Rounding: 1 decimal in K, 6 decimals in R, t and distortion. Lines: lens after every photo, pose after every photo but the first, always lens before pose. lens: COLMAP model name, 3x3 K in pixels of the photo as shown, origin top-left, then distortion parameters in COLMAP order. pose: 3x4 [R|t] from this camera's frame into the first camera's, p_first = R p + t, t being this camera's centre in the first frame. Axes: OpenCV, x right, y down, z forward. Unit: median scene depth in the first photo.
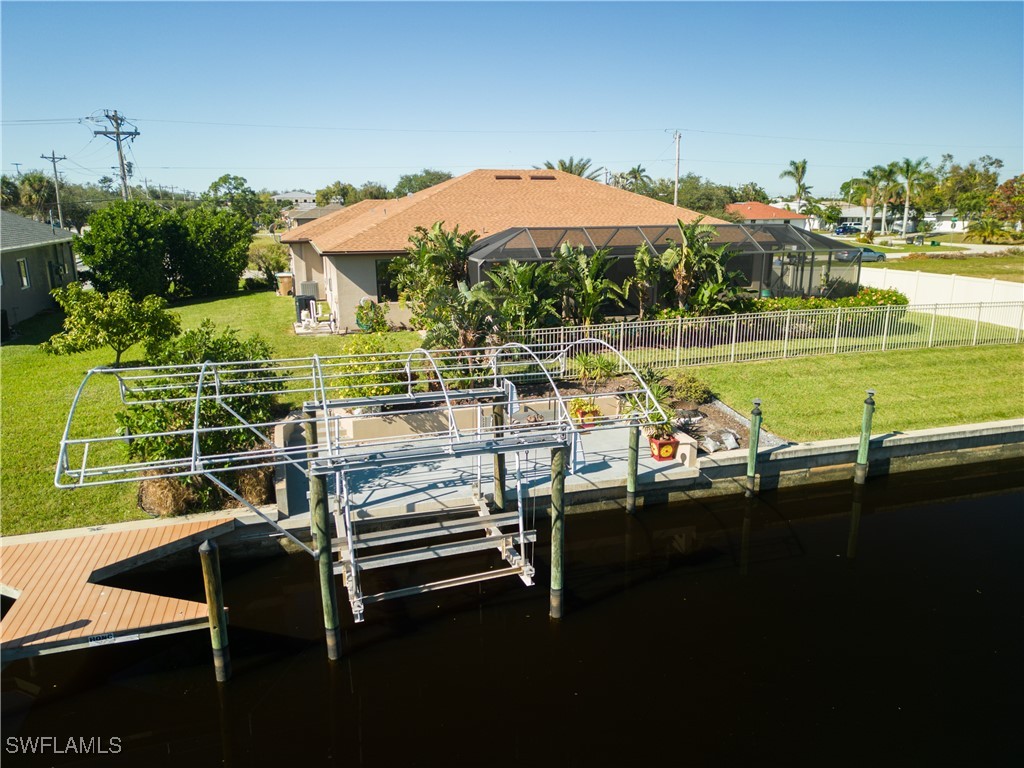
lens RADIAL K [[733.4, 0, 512.0], [0, 733.4, 384.0], [0, 0, 1]] dist [0.047658, -0.036858]
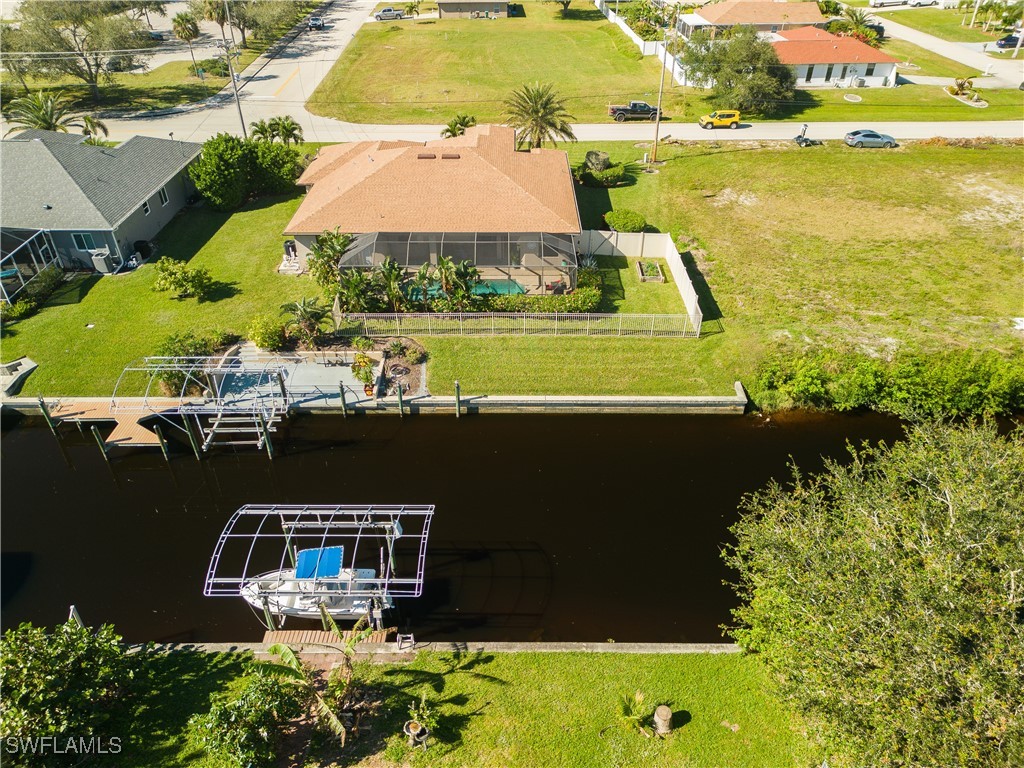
lens RADIAL K [[733.4, 0, 512.0], [0, 733.4, 384.0], [0, 0, 1]] dist [0.047658, -0.036858]
pose [[0.954804, 0.171601, -0.242696, 1.068724], [-0.070325, 0.923752, 0.376480, -0.747979], [0.288796, -0.342397, 0.894070, -0.837818]]
